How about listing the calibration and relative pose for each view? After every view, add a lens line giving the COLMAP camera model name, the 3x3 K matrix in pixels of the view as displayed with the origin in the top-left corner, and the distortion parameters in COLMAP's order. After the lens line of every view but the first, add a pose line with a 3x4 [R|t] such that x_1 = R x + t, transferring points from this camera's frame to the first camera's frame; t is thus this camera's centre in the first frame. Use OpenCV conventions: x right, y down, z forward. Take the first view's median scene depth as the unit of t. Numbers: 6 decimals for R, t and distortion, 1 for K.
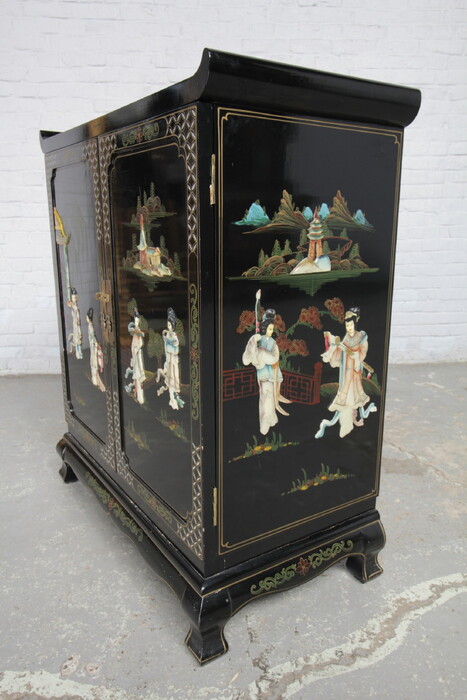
lens RADIAL K [[546.3, 0, 231.8], [0, 546.3, 351.8], [0, 0, 1]] dist [0.011029, -0.004529]
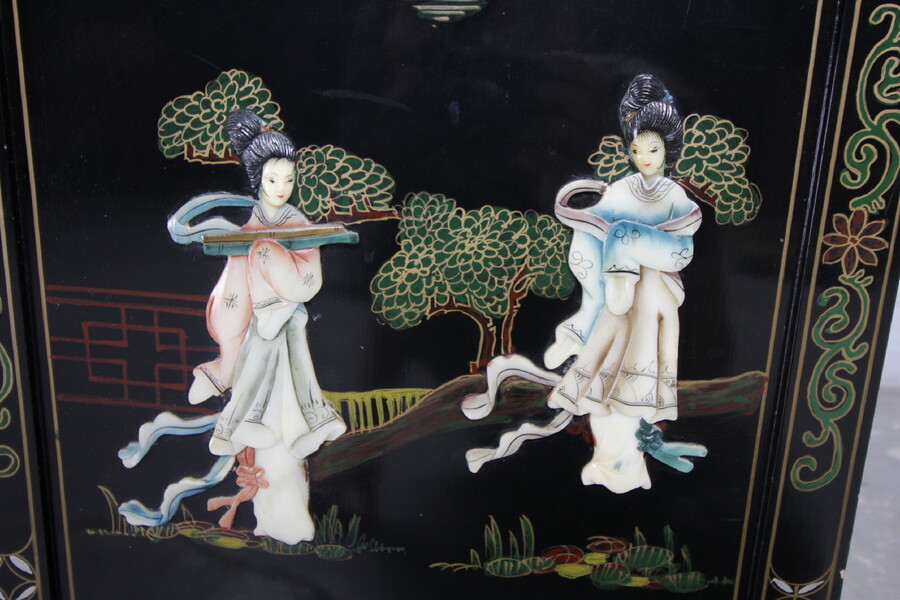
lens RADIAL K [[702.4, 0, 444.1], [0, 702.4, 293.7], [0, 0, 1]] dist [0.011029, -0.004529]
pose [[0.562525, -0.170970, 0.808910, -0.409525], [0.165581, 0.981860, 0.092377, -0.030133], [-0.810030, 0.081976, 0.580631, 0.886351]]
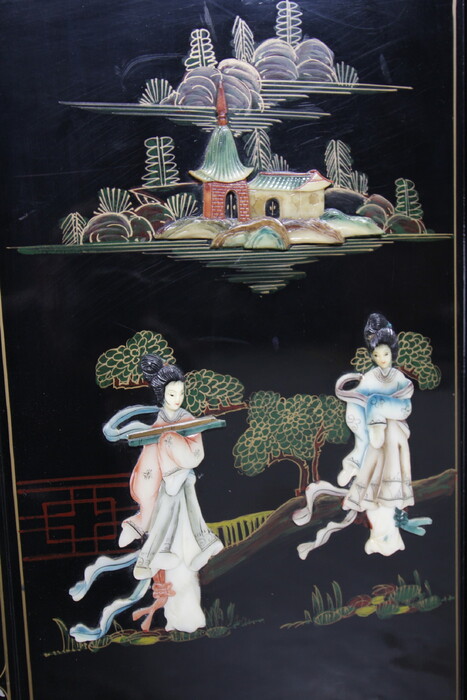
lens RADIAL K [[546.3, 0, 238.2], [0, 546.3, 347.2], [0, 0, 1]] dist [0.011029, -0.004529]
pose [[0.344814, -0.108489, 0.932381, -0.532677], [0.264312, 0.964329, 0.014459, -0.087739], [-0.900690, 0.241454, 0.361189, 0.931595]]
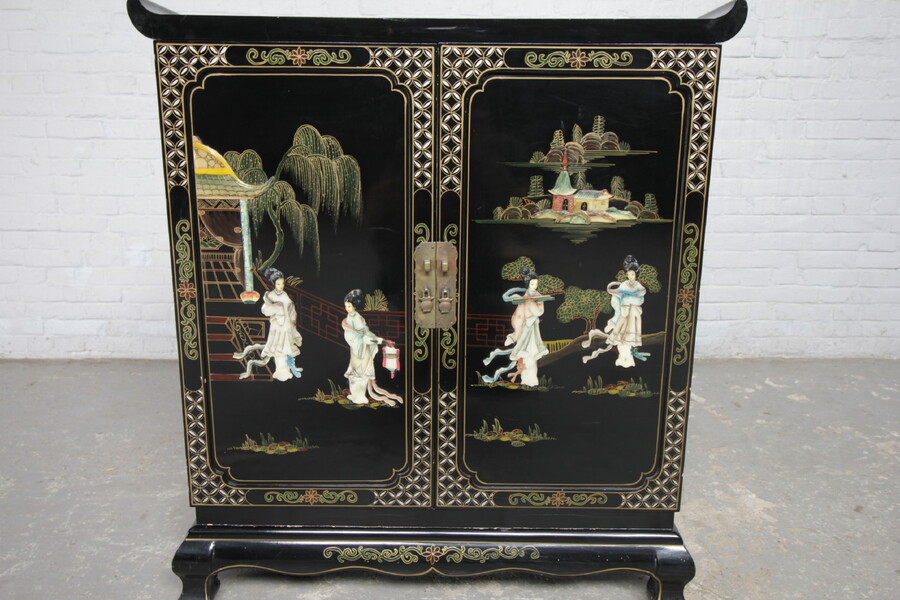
lens RADIAL K [[702.4, 0, 446.2], [0, 702.4, 299.3], [0, 0, 1]] dist [0.011029, -0.004529]
pose [[0.547215, -0.186182, 0.816022, -1.215643], [0.194066, 0.976601, 0.092681, -0.172562], [-0.814183, 0.107645, 0.570542, 0.581048]]
